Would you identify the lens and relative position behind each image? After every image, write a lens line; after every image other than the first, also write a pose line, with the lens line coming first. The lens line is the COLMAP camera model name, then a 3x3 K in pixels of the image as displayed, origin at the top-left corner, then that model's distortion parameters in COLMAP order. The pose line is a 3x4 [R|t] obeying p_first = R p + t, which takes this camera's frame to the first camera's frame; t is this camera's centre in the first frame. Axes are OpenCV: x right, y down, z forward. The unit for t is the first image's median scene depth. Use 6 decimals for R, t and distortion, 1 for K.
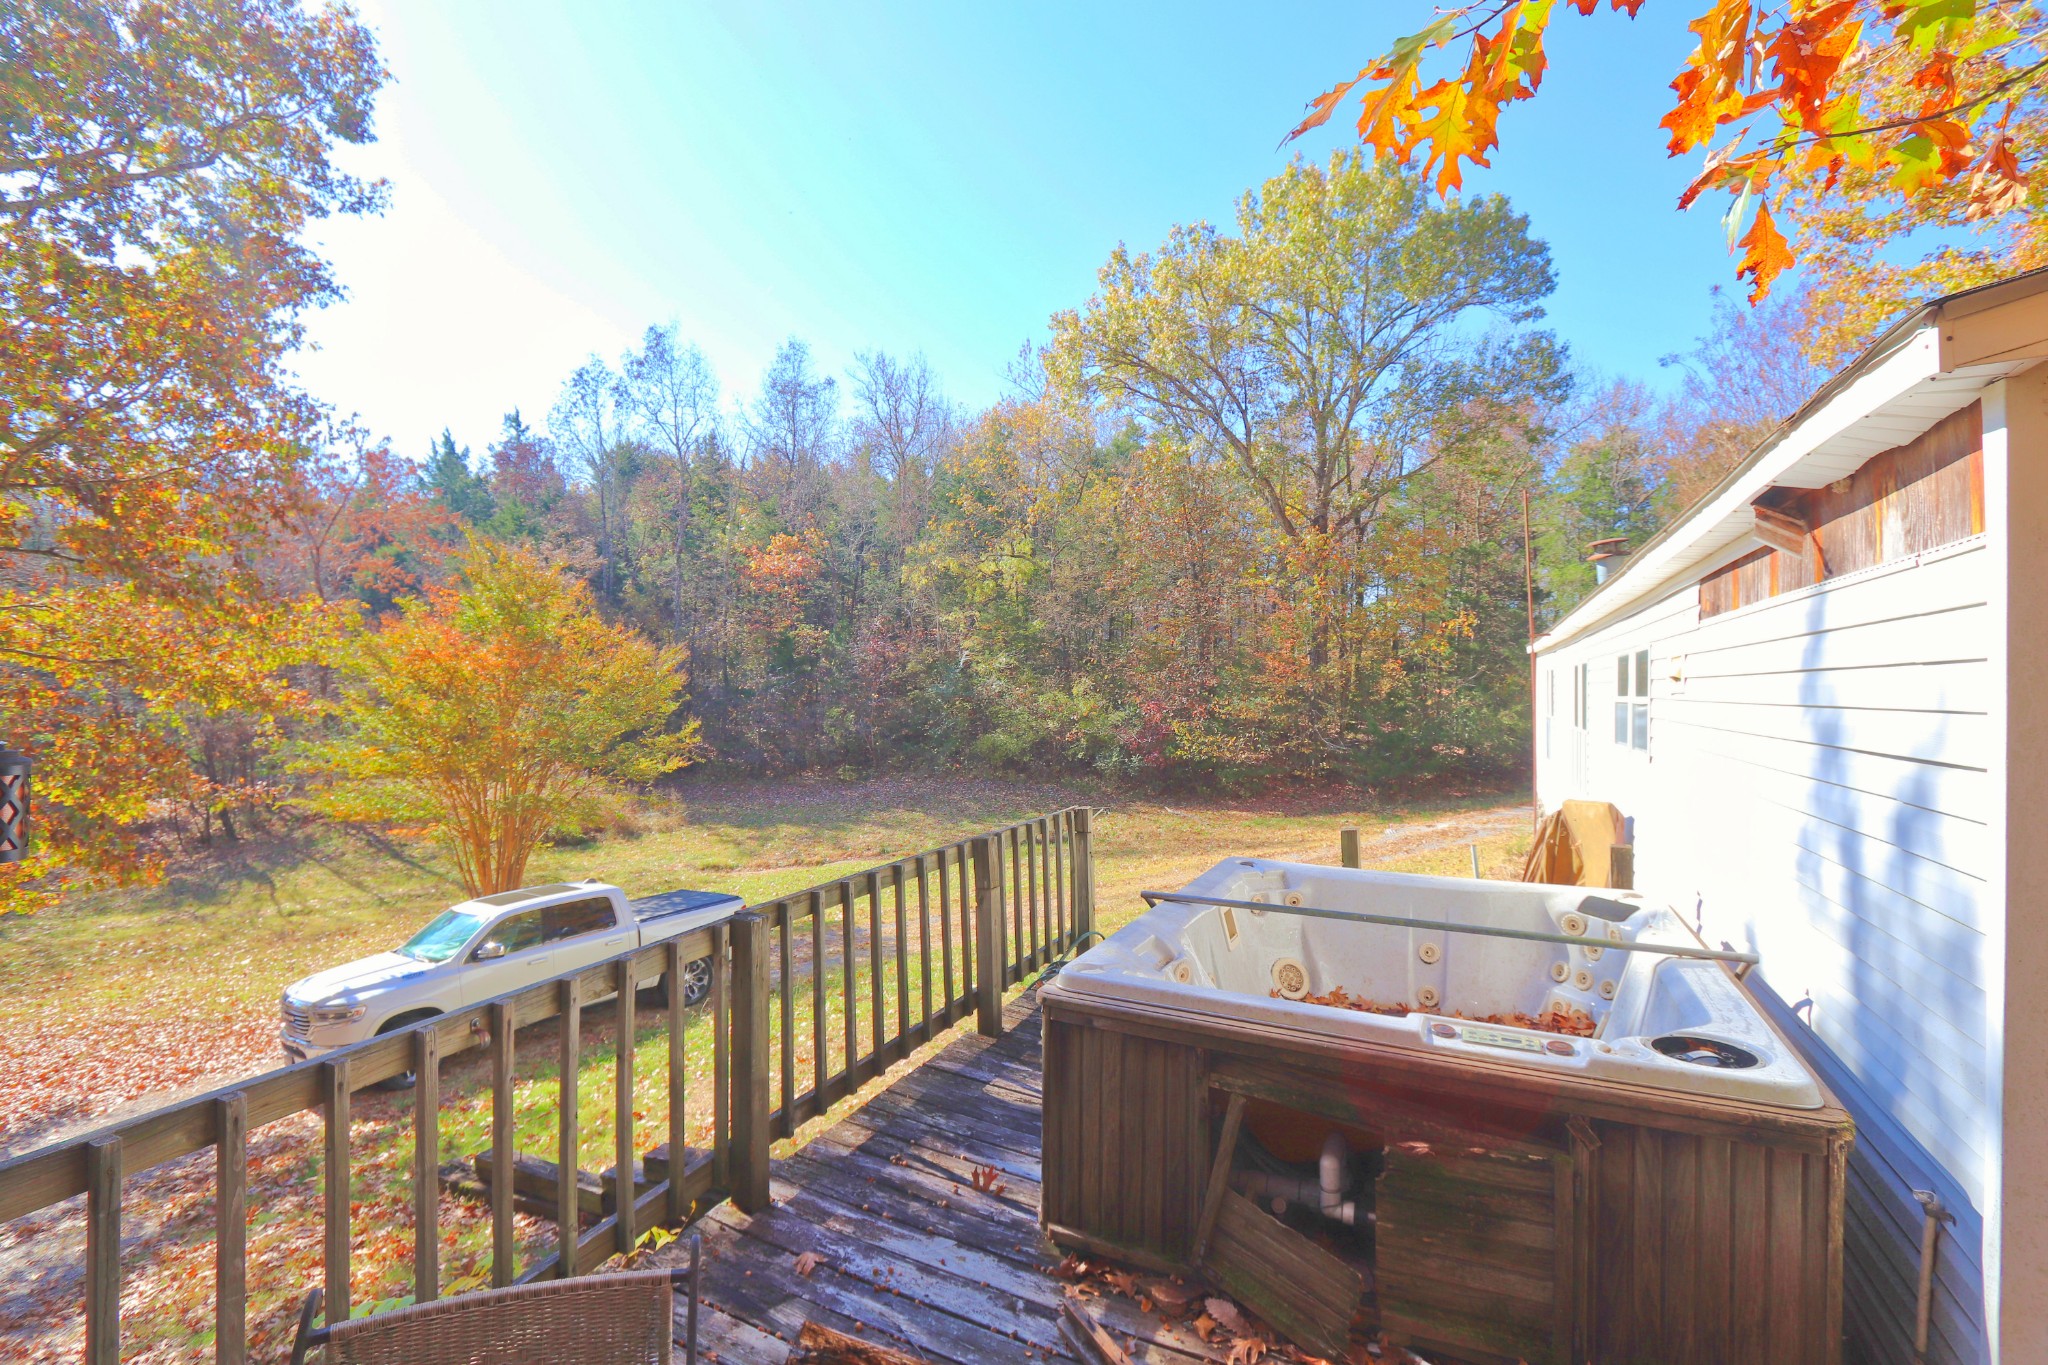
lens RADIAL K [[949.1, 0, 1018.1], [0, 949.1, 671.7], [0, 0, 1]] dist [-0.014168, 0.003080]
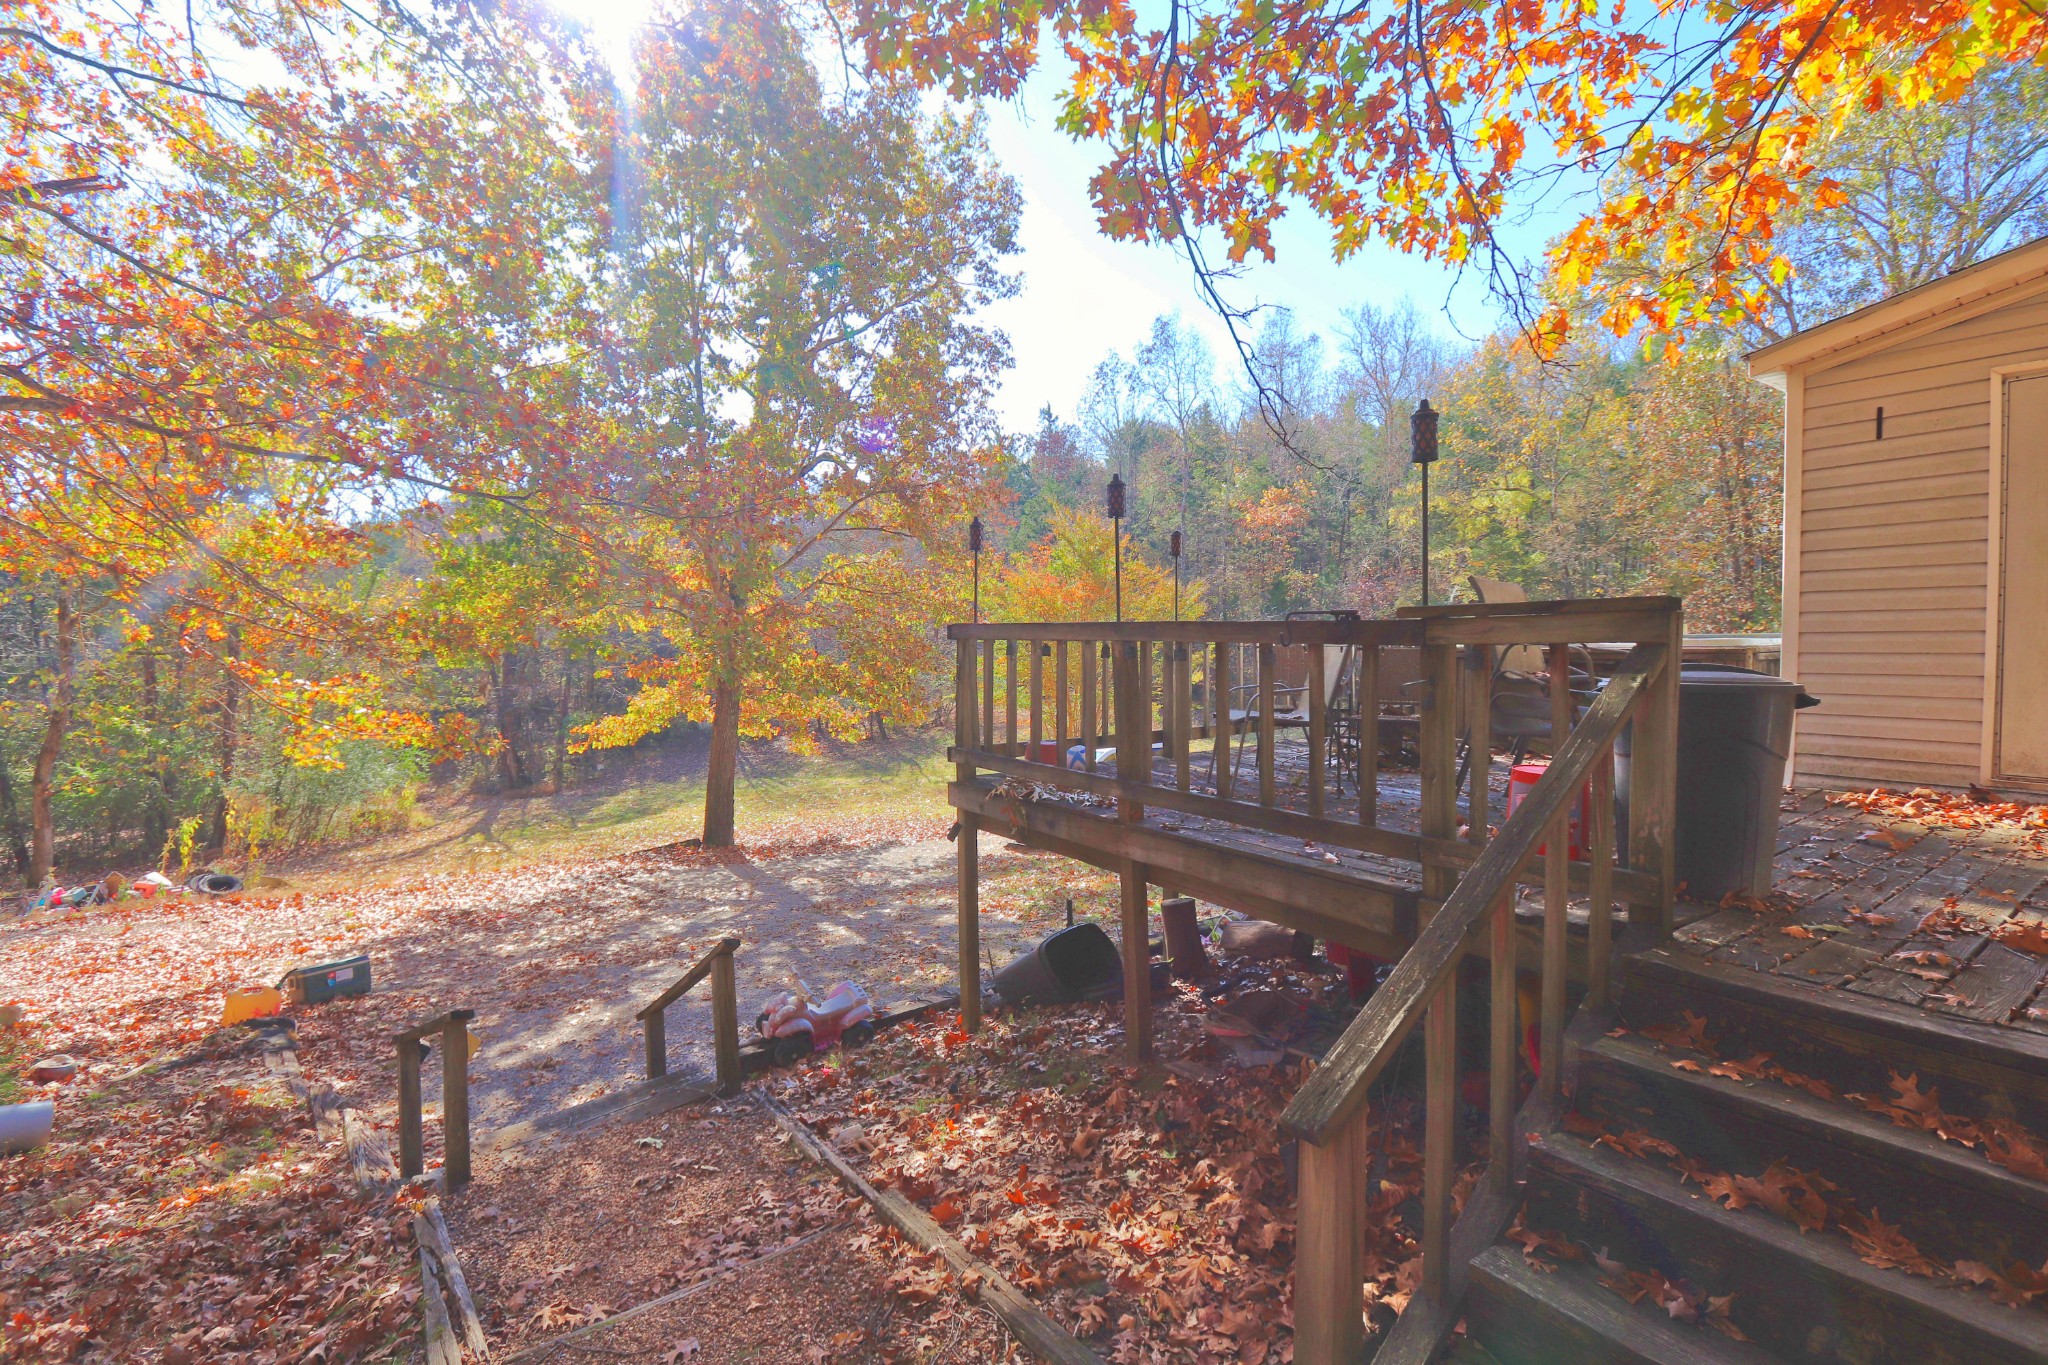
lens RADIAL K [[949.1, 0, 1020.5], [0, 949.1, 670.8], [0, 0, 1]] dist [-0.014168, 0.003080]
pose [[0.880268, 0.000755, -0.474477, 0.014561], [0.019881, 0.999062, 0.038475, 0.018470], [0.474061, -0.043301, 0.879427, -0.112365]]
